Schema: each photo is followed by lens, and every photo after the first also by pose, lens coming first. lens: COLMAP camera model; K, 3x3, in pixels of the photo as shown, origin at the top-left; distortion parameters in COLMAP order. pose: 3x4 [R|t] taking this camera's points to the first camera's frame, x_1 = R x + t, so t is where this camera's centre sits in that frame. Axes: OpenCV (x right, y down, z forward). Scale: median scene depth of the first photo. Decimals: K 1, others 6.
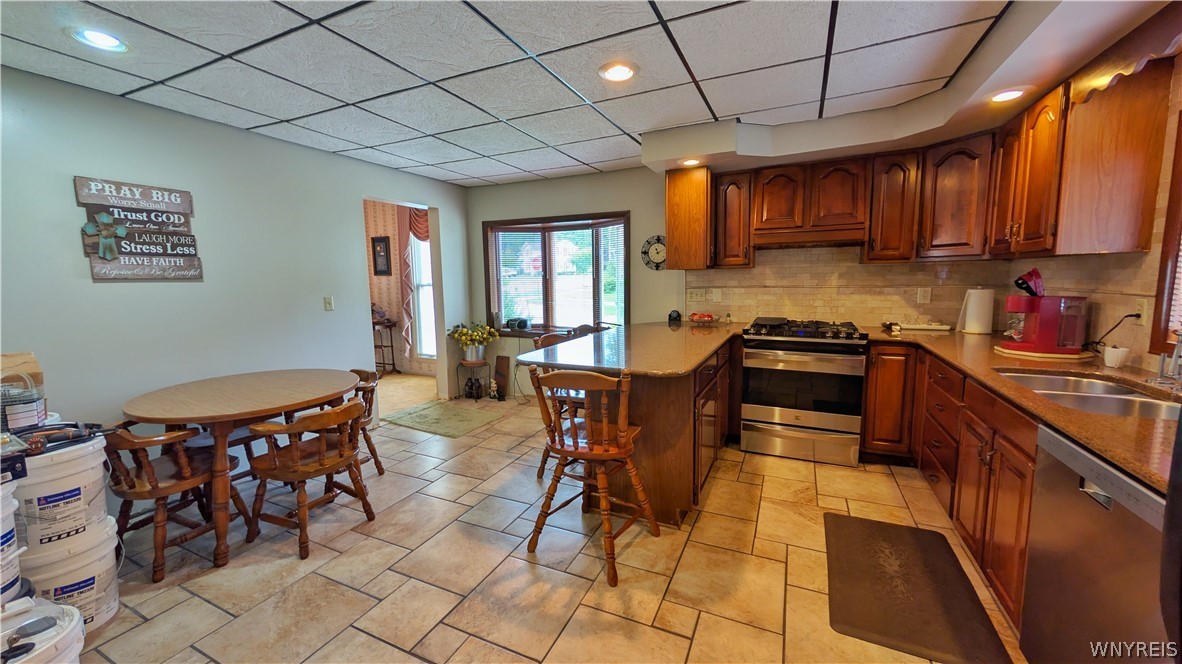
lens RADIAL K [[447.5, 0, 588.9], [0, 447.5, 331.3], [0, 0, 1]] dist [0.001831, 0.000410]
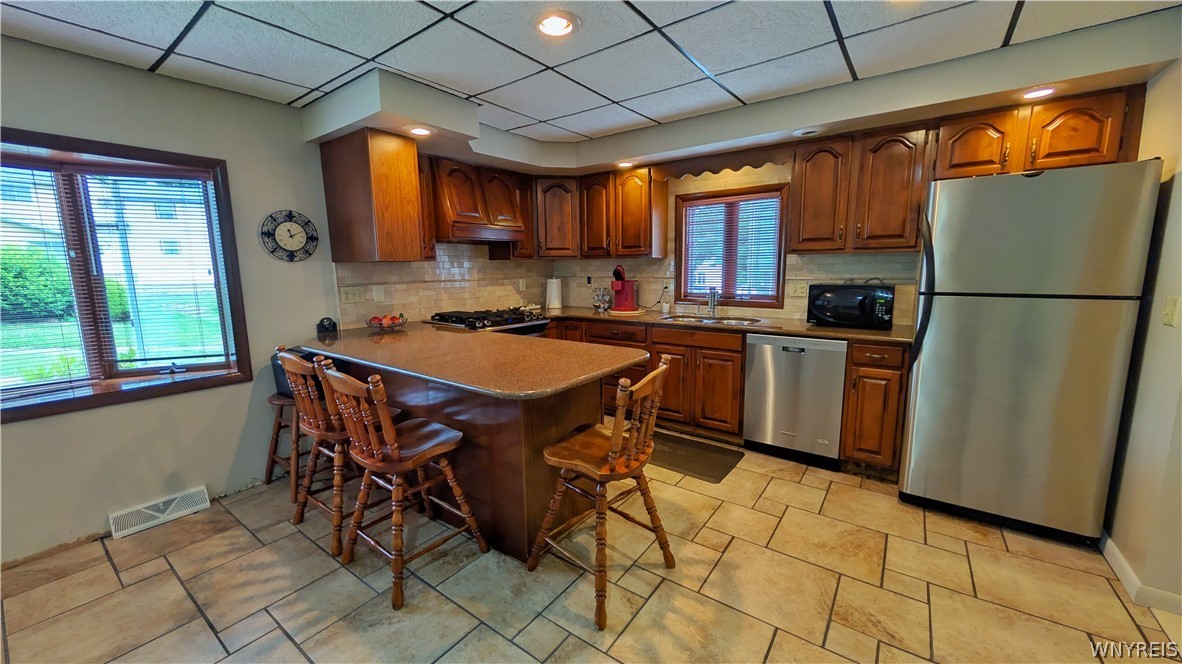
lens RADIAL K [[447.5, 0, 589.1], [0, 447.5, 331.1], [0, 0, 1]] dist [0.001831, 0.000410]
pose [[0.191086, -0.128364, 0.973144, -0.516529], [0.128843, 0.986114, 0.104775, -0.055275], [-0.973080, 0.105362, 0.204971, 0.519455]]
